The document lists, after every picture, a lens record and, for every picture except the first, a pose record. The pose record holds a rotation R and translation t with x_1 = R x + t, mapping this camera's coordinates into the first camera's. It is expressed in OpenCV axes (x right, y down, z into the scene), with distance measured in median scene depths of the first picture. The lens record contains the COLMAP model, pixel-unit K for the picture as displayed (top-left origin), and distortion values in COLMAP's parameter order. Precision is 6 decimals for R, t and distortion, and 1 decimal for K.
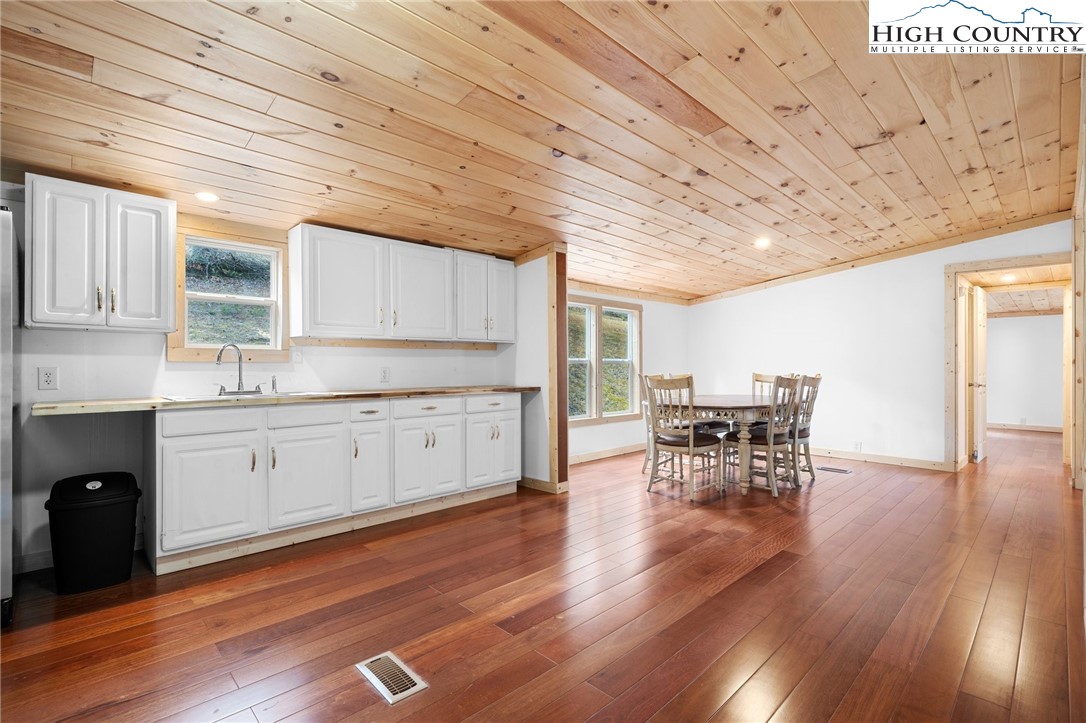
lens RADIAL K [[500.3, 0, 542.1], [0, 500.3, 365.8], [0, 0, 1]] dist [-0.002271, -0.000075]
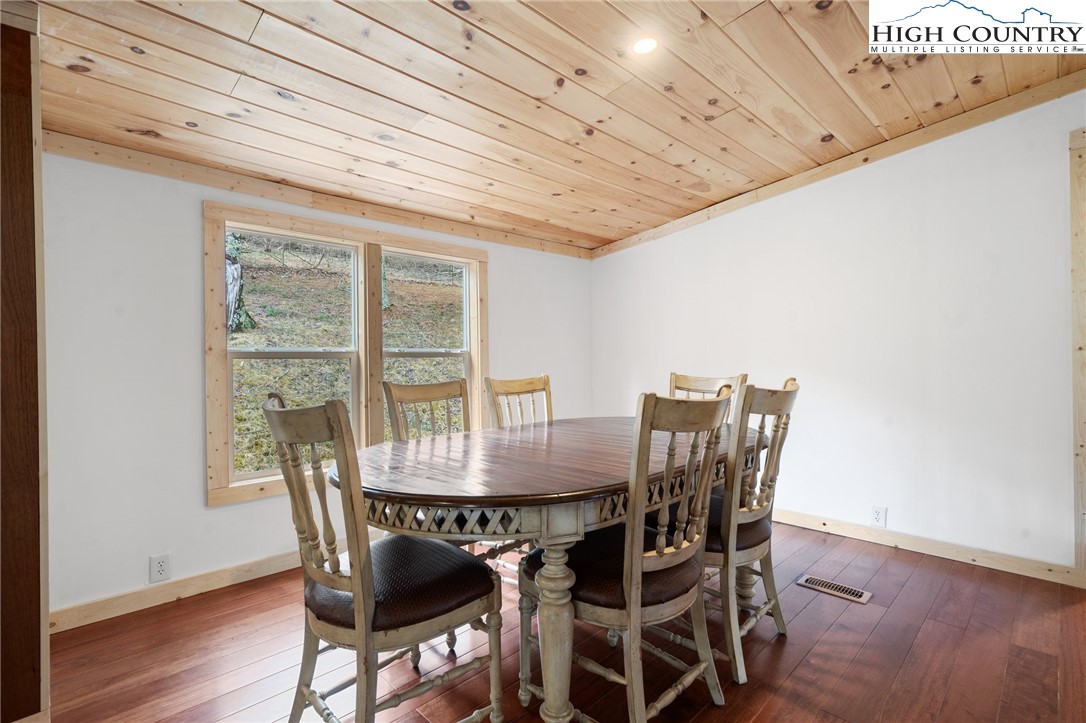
lens RADIAL K [[500.3, 0, 543.7], [0, 500.3, 356.4], [0, 0, 1]] dist [-0.002271, -0.000075]
pose [[0.999960, -0.008953, 0.000662, 0.295168], [0.008955, 0.999955, -0.003155, -0.001950], [-0.000634, 0.003161, 0.999995, 0.499116]]
